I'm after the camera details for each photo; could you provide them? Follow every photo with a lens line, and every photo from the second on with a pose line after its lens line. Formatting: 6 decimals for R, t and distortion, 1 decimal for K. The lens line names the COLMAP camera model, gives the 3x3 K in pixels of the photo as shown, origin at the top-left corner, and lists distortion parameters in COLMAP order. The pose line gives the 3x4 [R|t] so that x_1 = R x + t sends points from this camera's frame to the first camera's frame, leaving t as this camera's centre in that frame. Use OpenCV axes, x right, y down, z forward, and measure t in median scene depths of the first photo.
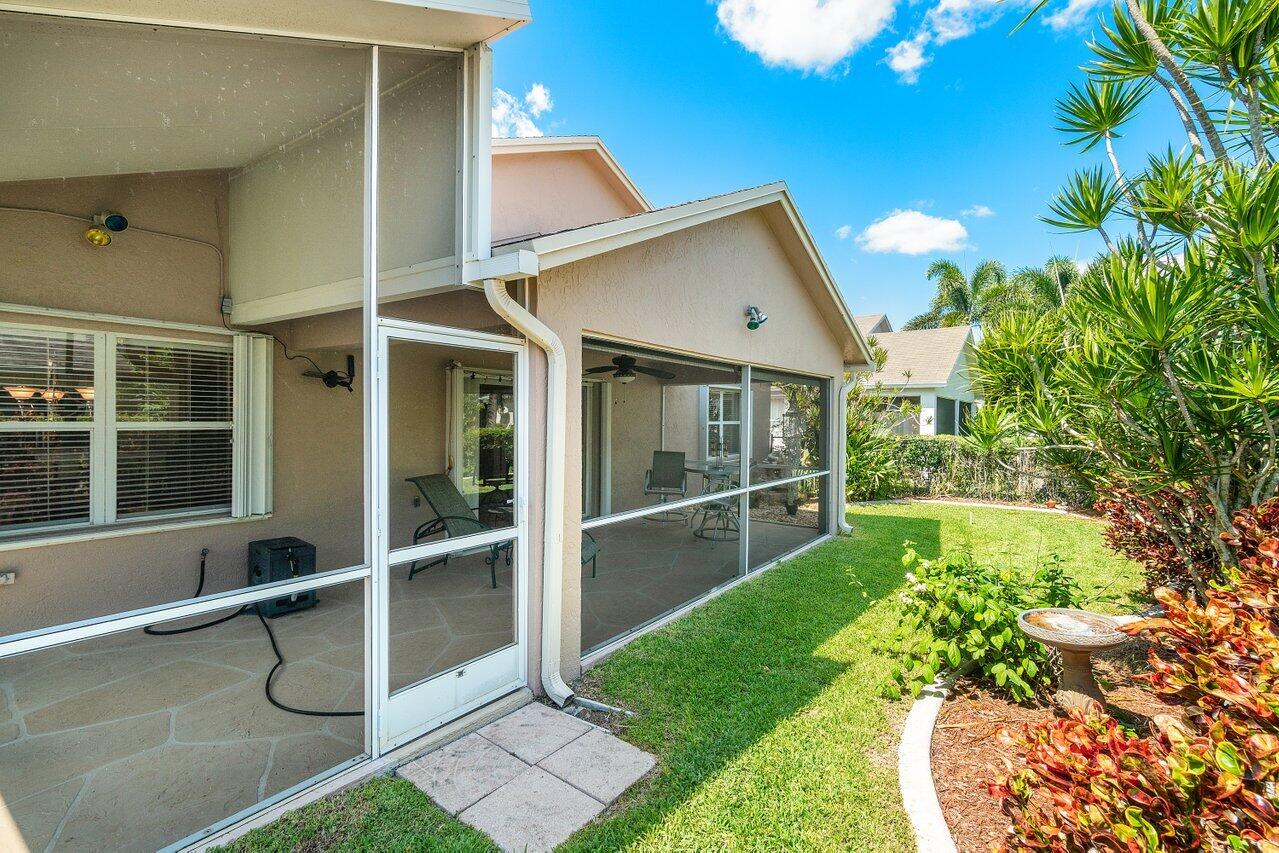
lens RADIAL K [[586.6, 0, 639.5], [0, 586.6, 426.5], [0, 0, 1]] dist [0.002355, -0.000318]
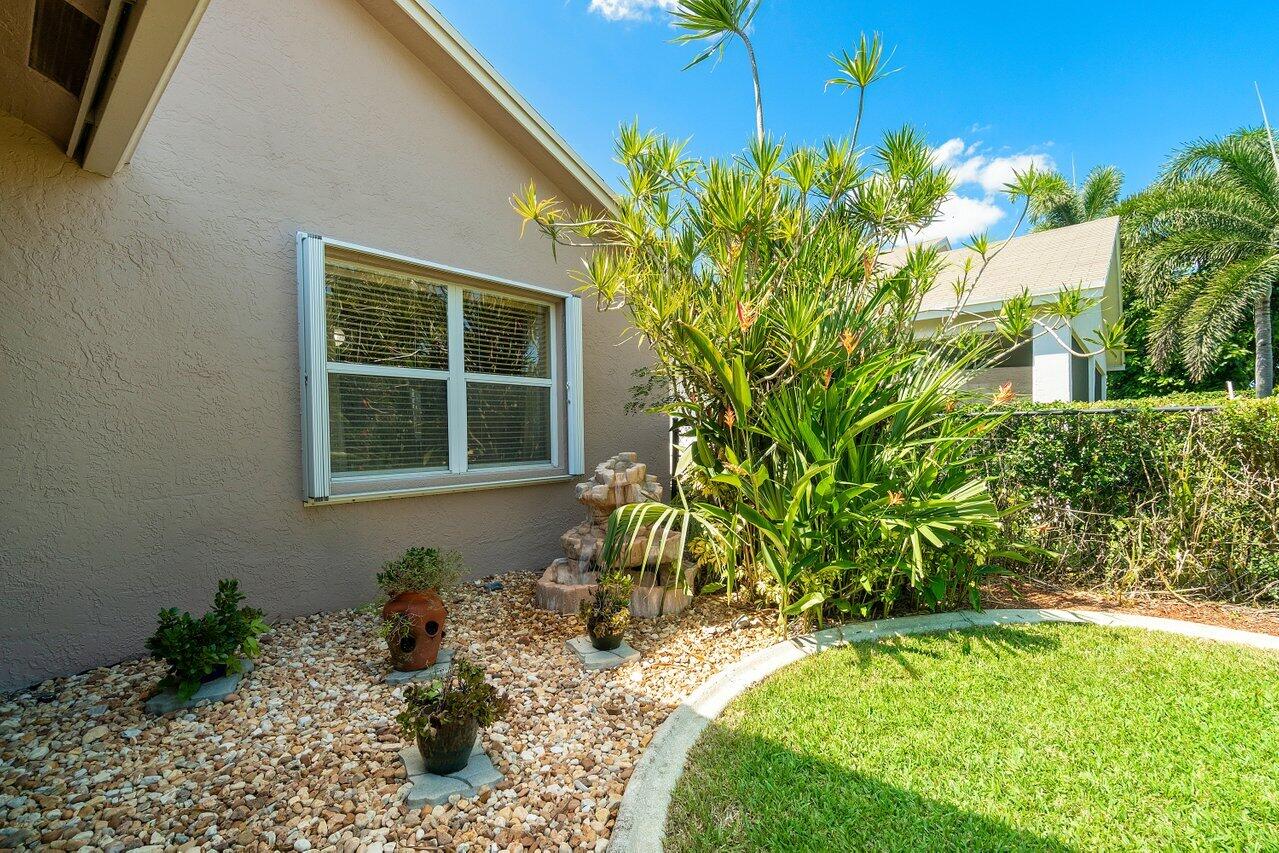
lens RADIAL K [[579.4, 0, 634.5], [0, 579.4, 421.9], [0, 0, 1]] dist [0.002146, -0.000366]
pose [[0.994681, -0.023147, -0.100372, 0.689843], [0.019483, 0.999113, -0.037334, 0.089228], [0.101147, 0.035180, 0.994249, 1.639736]]
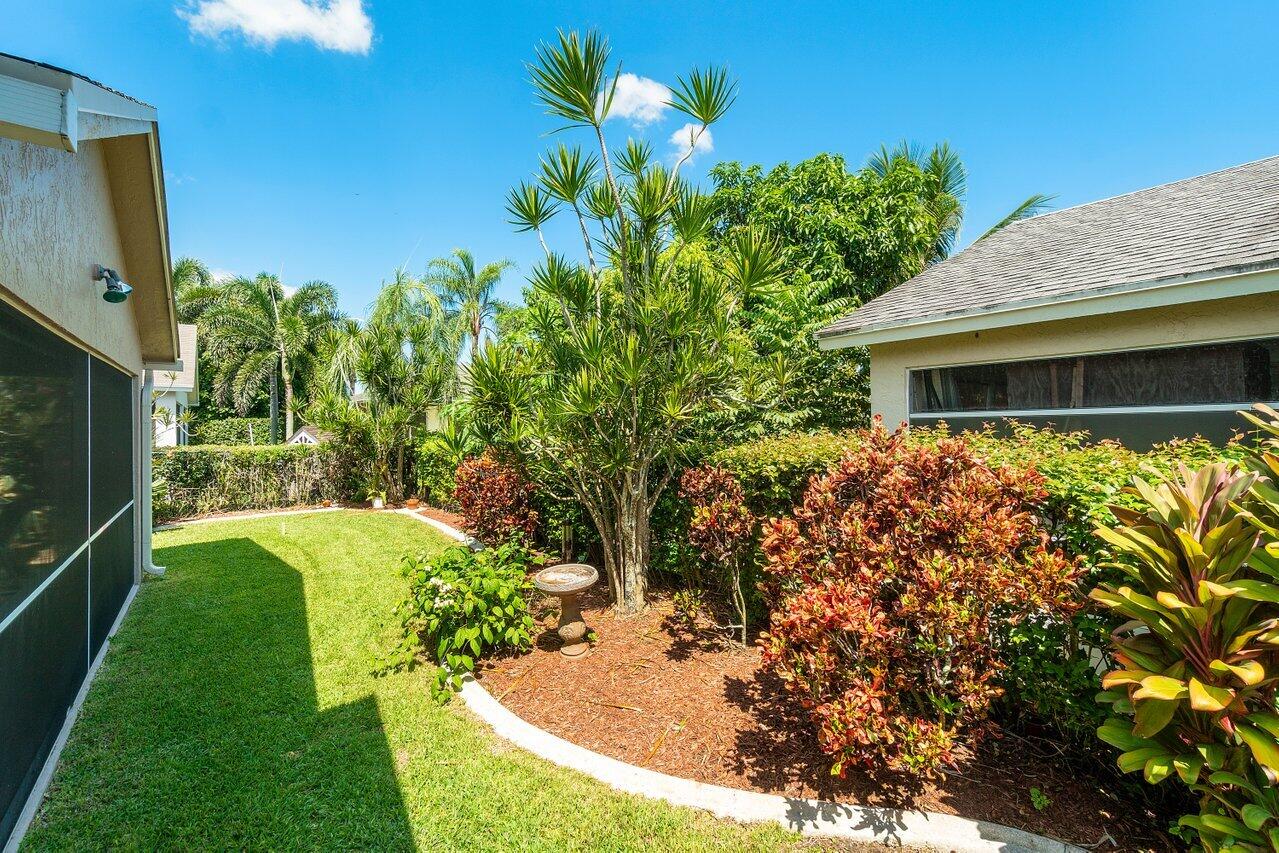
lens RADIAL K [[562.7, 0, 648.0], [0, 562.7, 424.0], [0, 0, 1]] dist [-0.001464, -0.000322]
pose [[0.285087, -0.012230, 0.958424, -0.290071], [0.026266, 0.999643, 0.004943, -0.012440], [-0.958142, 0.023765, 0.285306, 0.265522]]
